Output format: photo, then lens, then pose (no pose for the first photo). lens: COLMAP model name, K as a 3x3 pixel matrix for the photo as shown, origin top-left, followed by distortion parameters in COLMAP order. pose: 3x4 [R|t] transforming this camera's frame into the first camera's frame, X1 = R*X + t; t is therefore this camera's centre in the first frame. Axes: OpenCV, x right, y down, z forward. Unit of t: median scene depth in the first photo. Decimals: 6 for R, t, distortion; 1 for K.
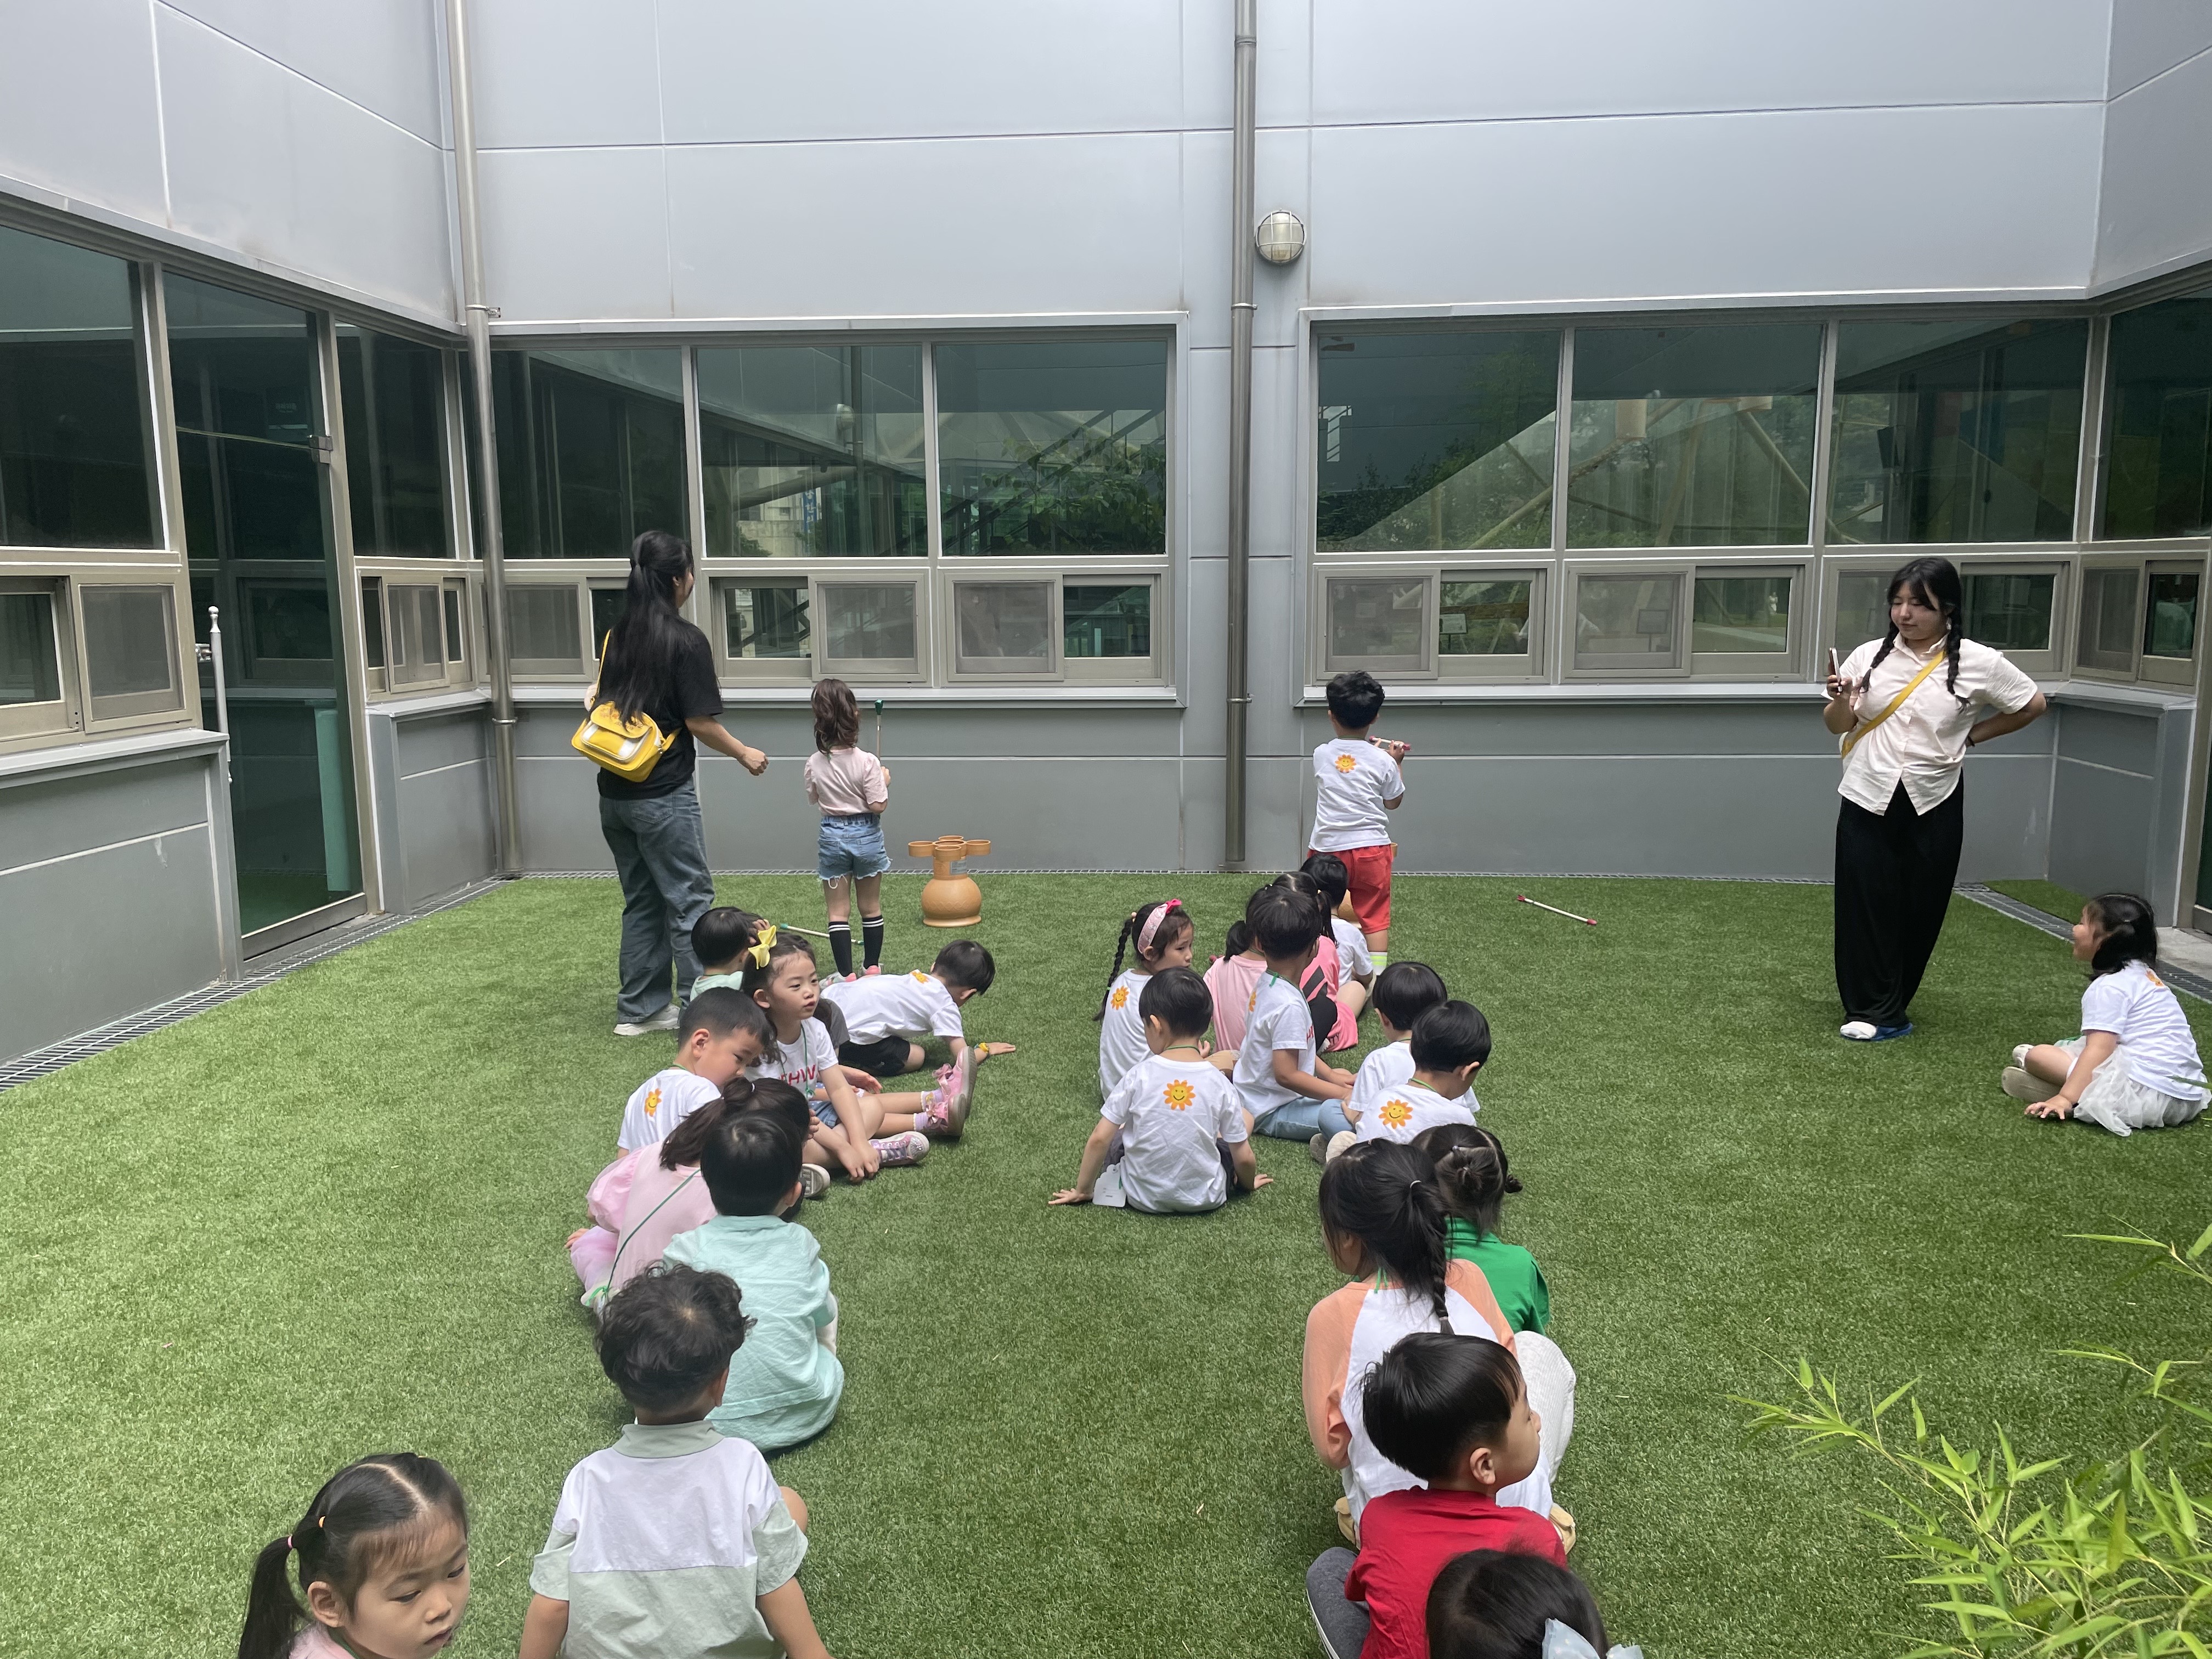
lens RADIAL K [[1712.5, 0, 1117.7], [0, 1712.5, 817.4], [0, 0, 1]] dist [0.072614, -0.117715]
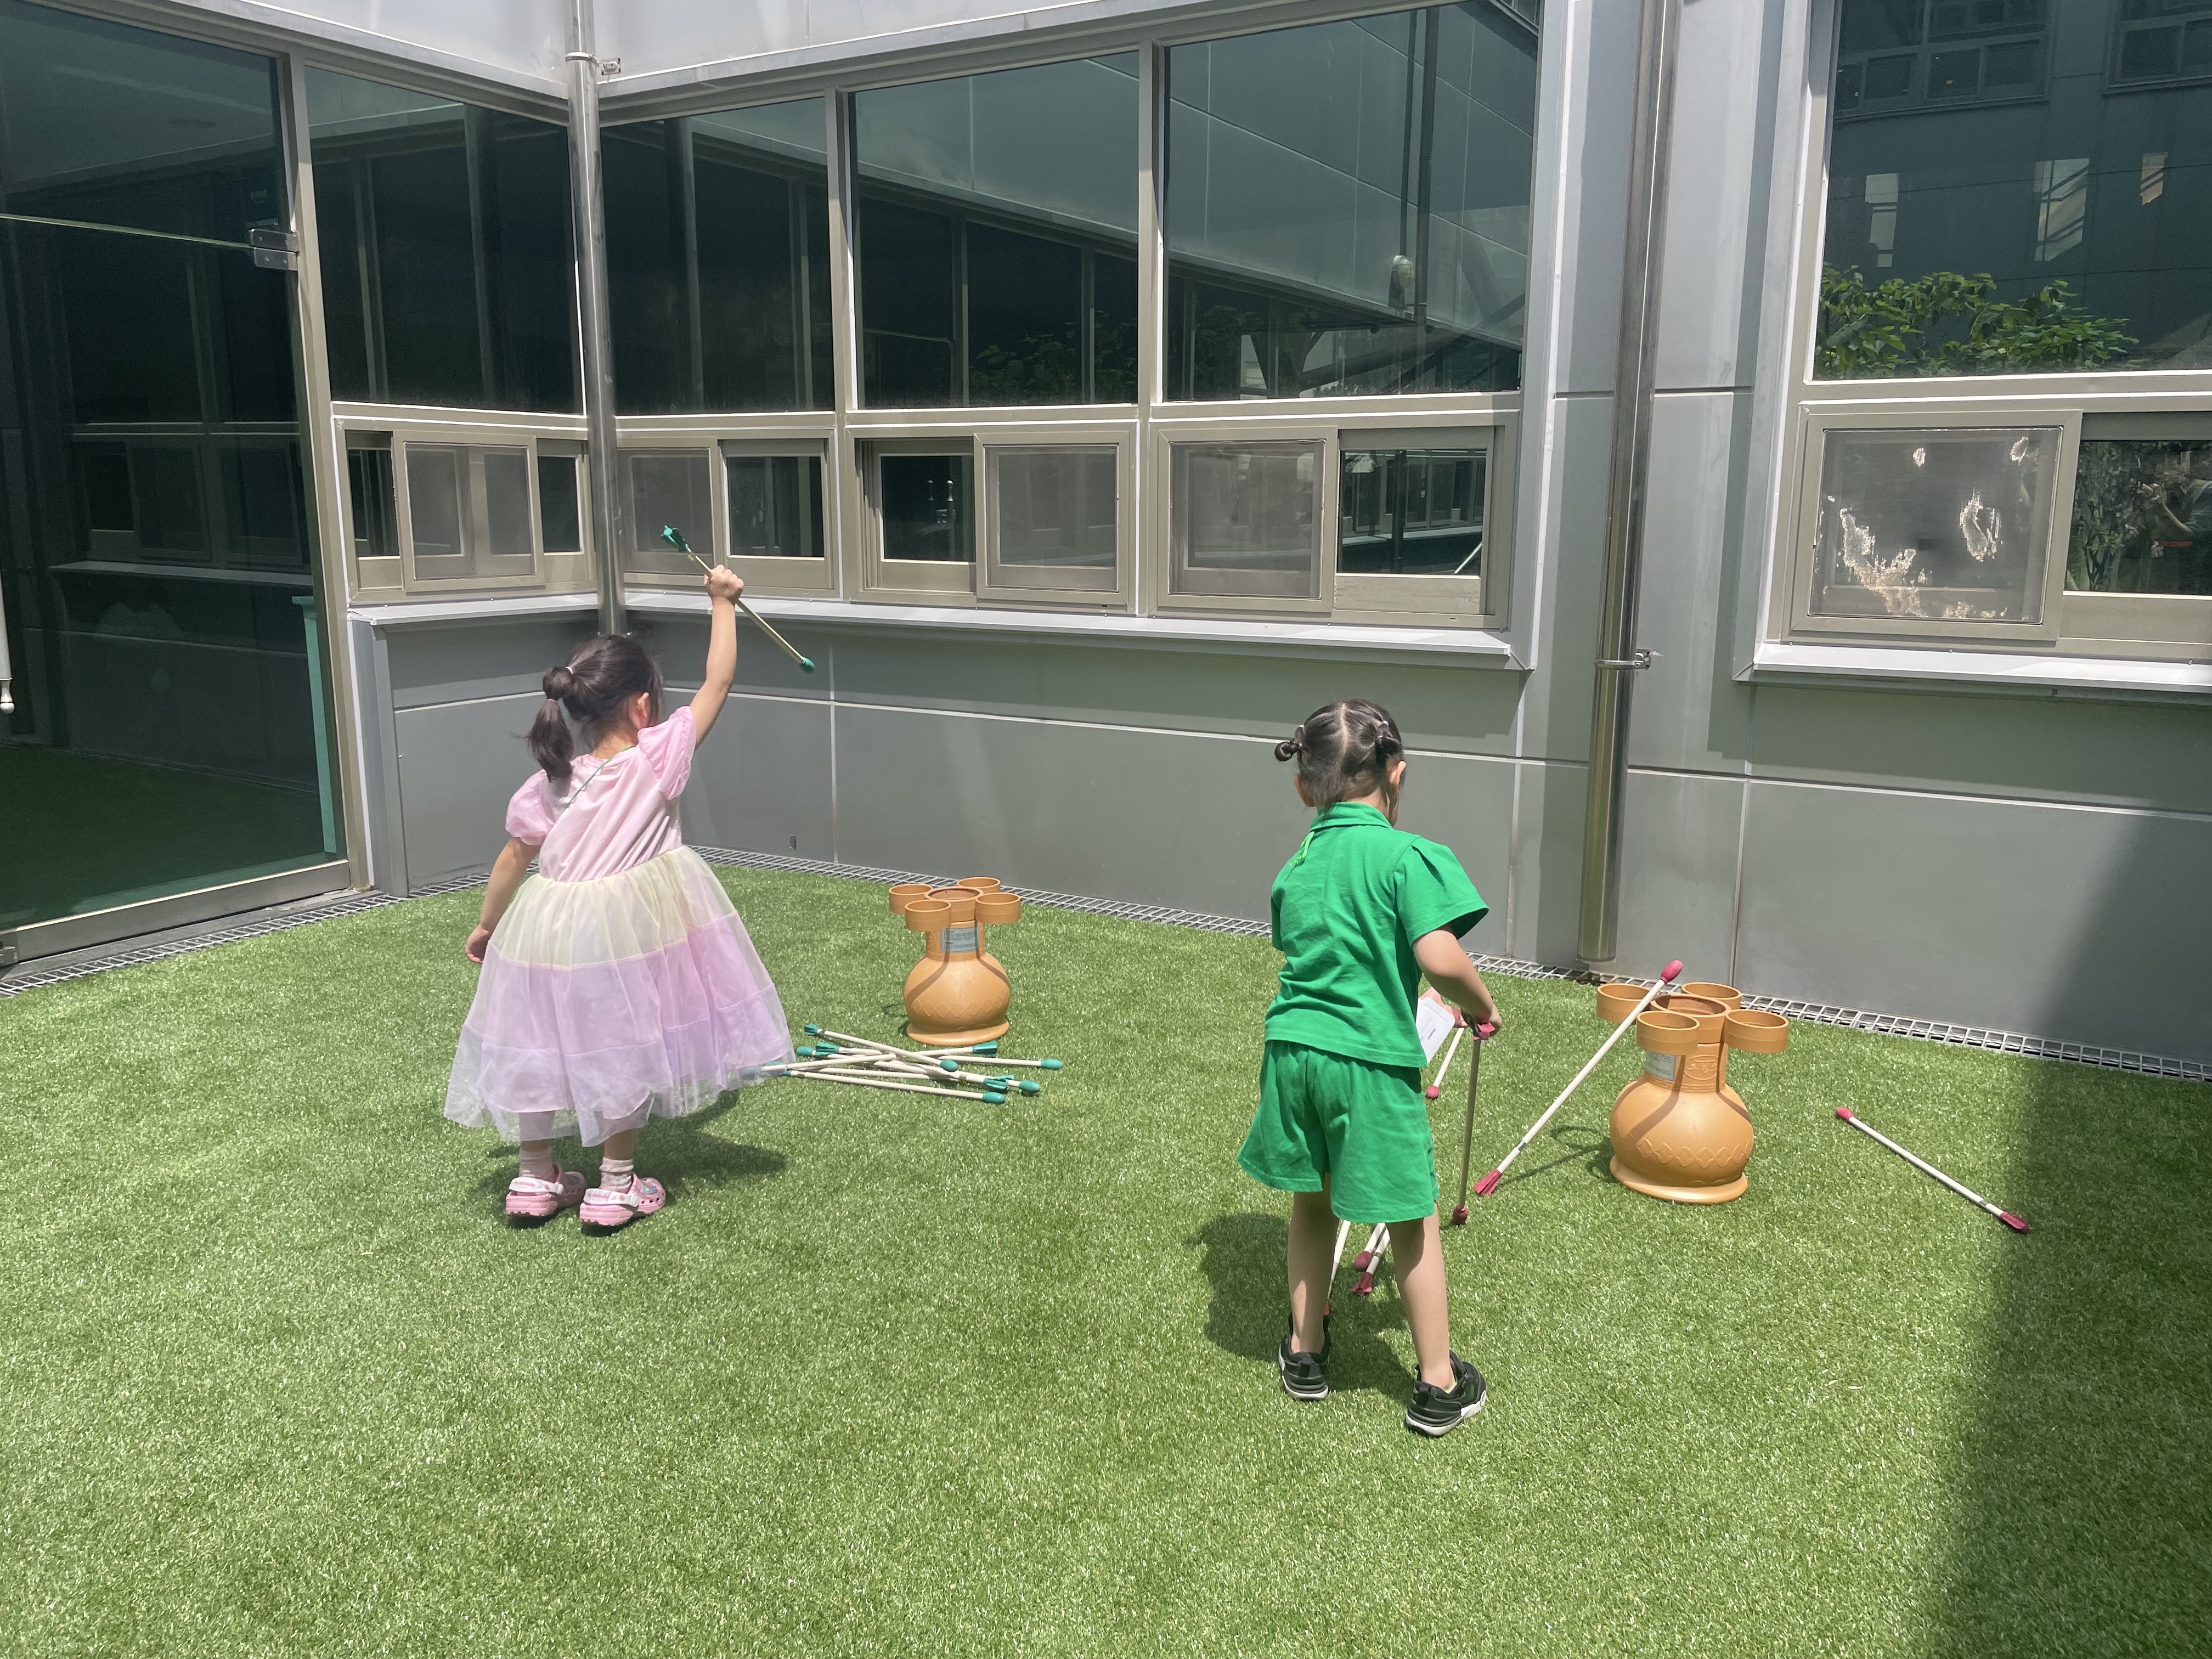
lens RADIAL K [[1634.3, 0, 1120.6], [0, 1634.3, 794.5], [0, 0, 1]] dist [0.064545, -0.104836]
pose [[0.898657, 0.090265, -0.429264, 0.150737], [-0.071946, 0.995677, 0.058751, -0.046153], [0.432712, -0.021913, 0.901266, 0.466370]]
